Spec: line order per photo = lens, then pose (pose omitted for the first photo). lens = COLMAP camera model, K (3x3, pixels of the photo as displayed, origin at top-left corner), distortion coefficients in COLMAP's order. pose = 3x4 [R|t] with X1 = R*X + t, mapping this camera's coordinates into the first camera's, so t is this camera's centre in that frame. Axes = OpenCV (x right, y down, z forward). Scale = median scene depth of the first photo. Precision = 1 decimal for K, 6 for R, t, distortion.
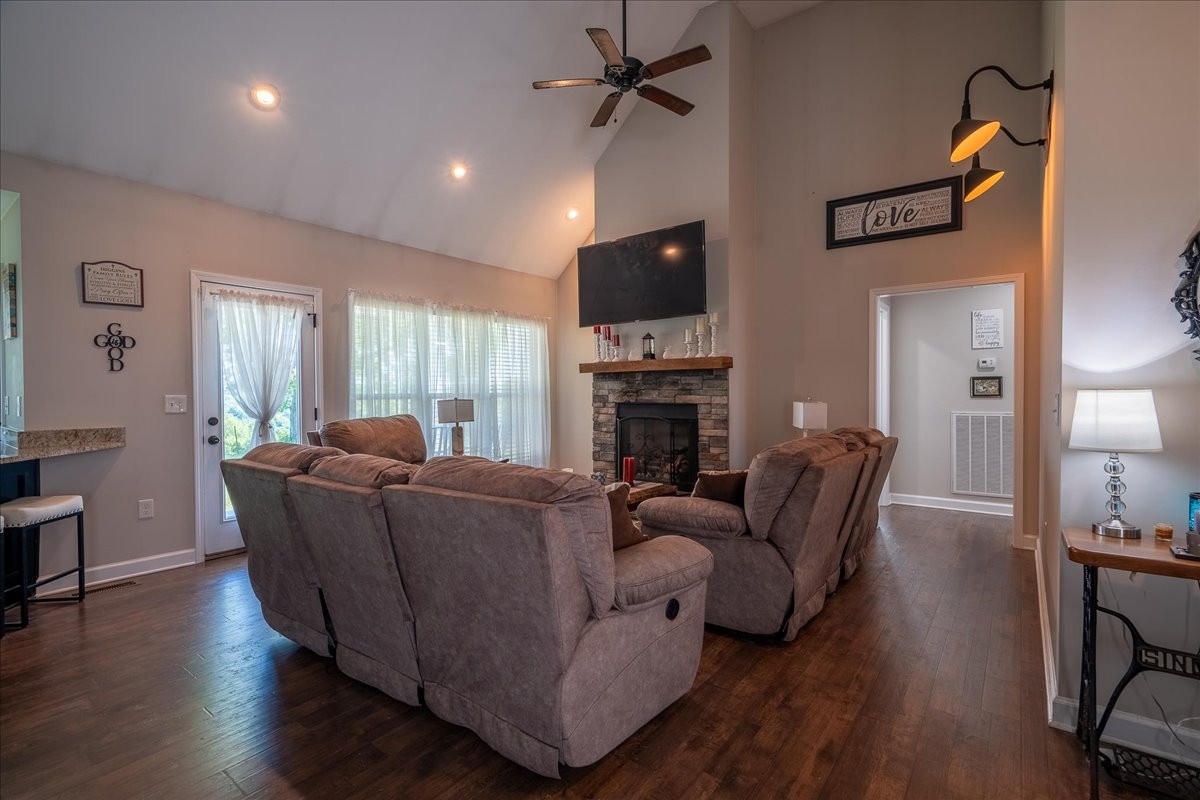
lens RADIAL K [[572.7, 0, 609.5], [0, 572.7, 400.4], [0, 0, 1]] dist [0.001831, 0.000298]
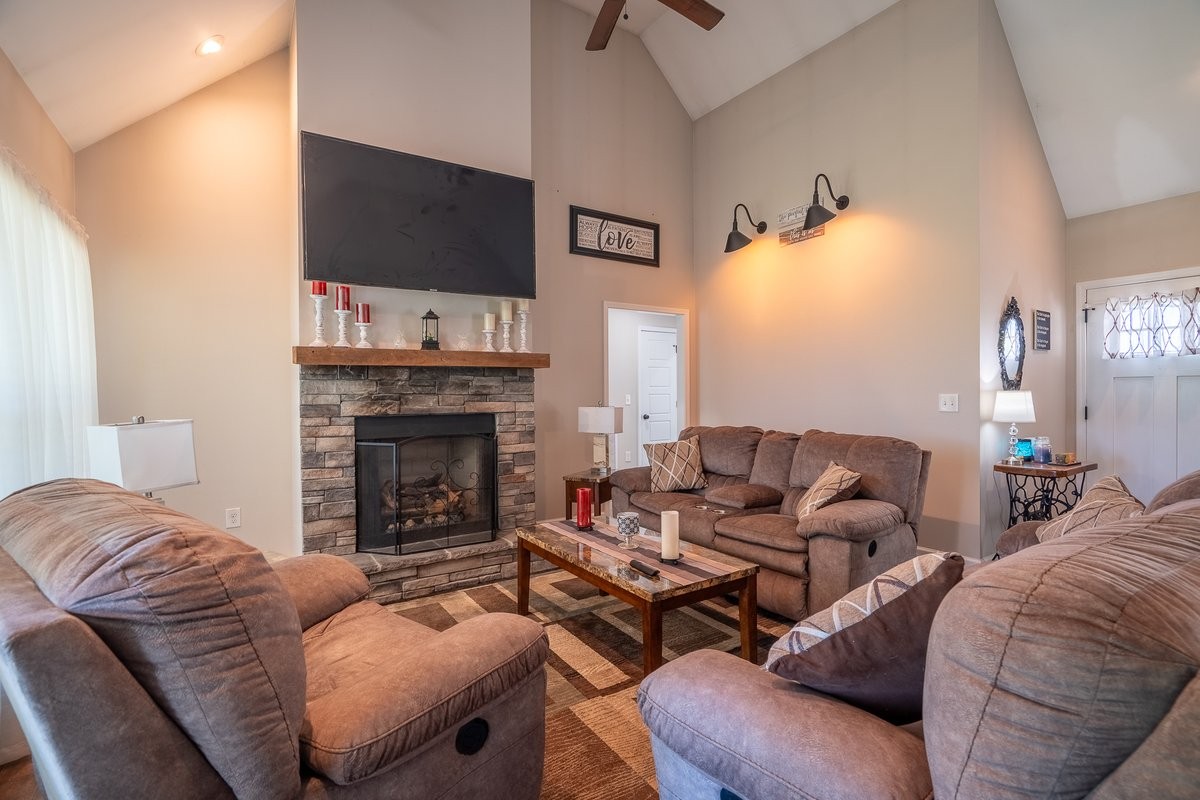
lens RADIAL K [[530.0, 0, 597.8], [0, 530.0, 395.1], [0, 0, 1]] dist [0.000298, 0.000921]
pose [[0.350592, -0.005889, 0.936510, -0.443909], [0.019325, 0.999813, -0.000948, -0.013794], [-0.936329, 0.018430, 0.350640, 0.601888]]
